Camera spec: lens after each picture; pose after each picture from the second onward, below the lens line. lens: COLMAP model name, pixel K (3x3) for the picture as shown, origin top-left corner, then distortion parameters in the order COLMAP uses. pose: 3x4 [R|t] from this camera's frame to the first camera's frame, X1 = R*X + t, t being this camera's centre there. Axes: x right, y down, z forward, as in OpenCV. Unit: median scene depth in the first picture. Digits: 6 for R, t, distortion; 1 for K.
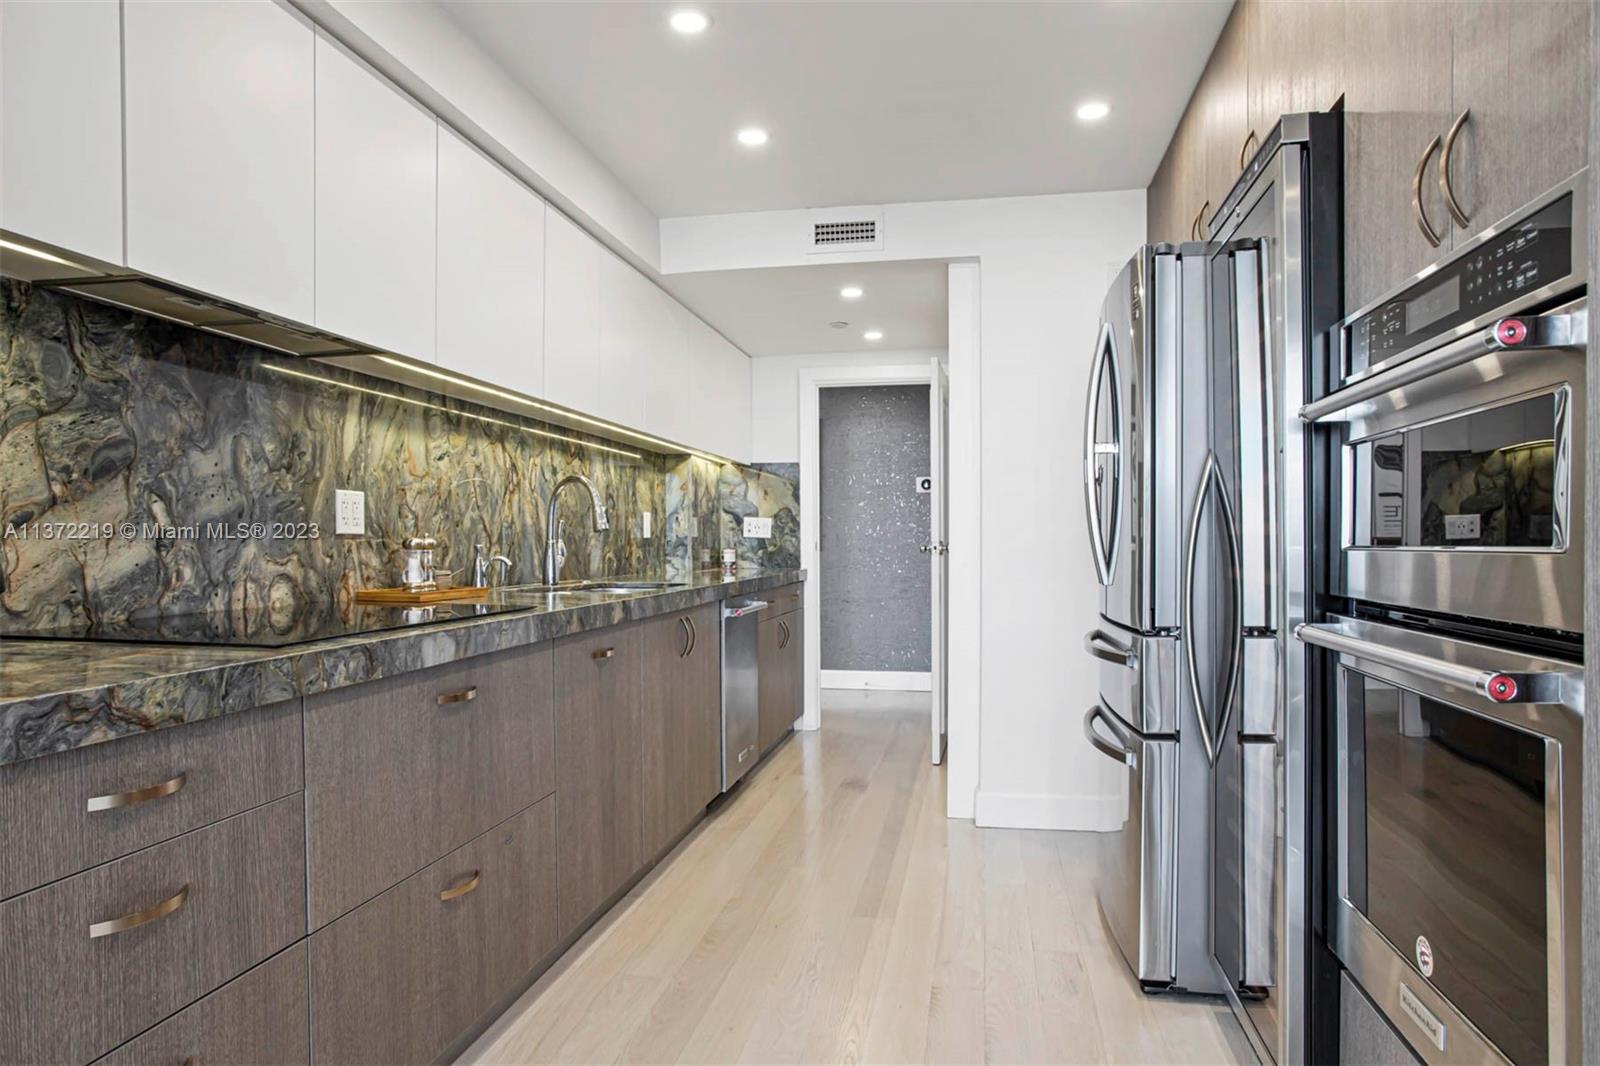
lens RADIAL K [[1018.4, 0, 799.3], [0, 1018.4, 539.5], [0, 0, 1]] dist [0.000346, 0.001297]
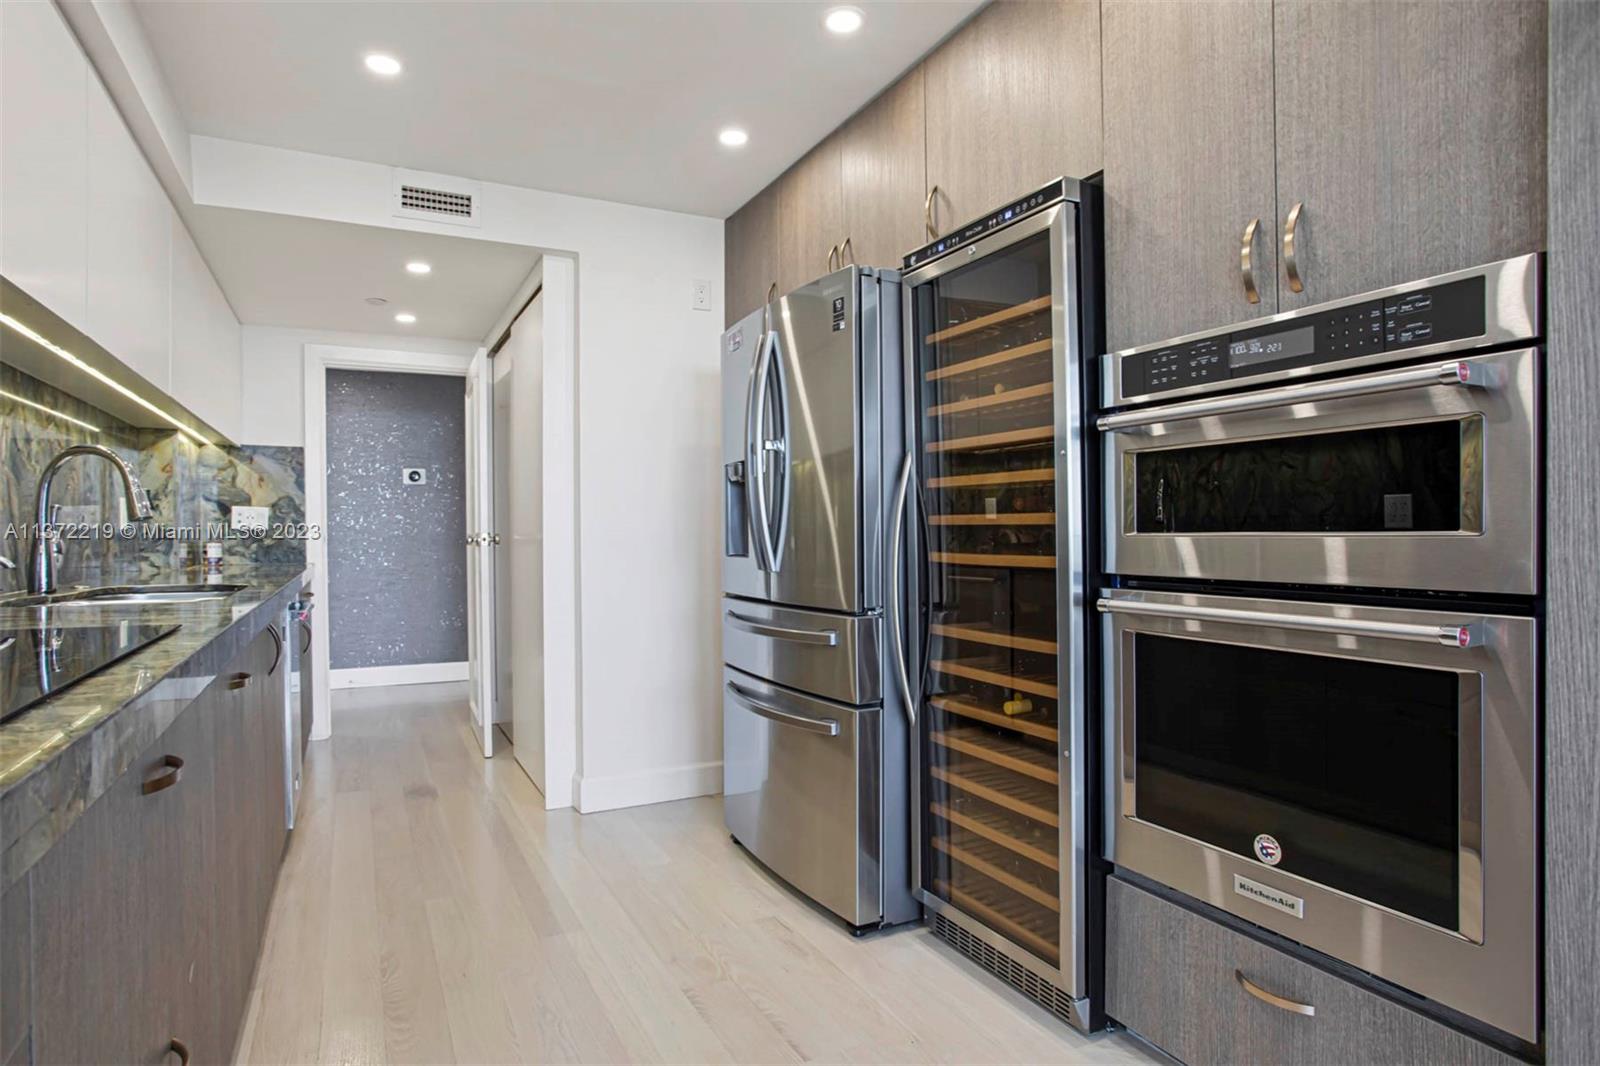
lens RADIAL K [[879.2, 0, 800.8], [0, 879.2, 527.1], [0, 0, 1]] dist [-0.028445, 0.000727]
pose [[0.793194, 0.001840, 0.608966, -0.181085], [0.001316, 0.999988, -0.004735, 0.000476], [-0.608968, 0.004557, 0.793182, 0.170642]]
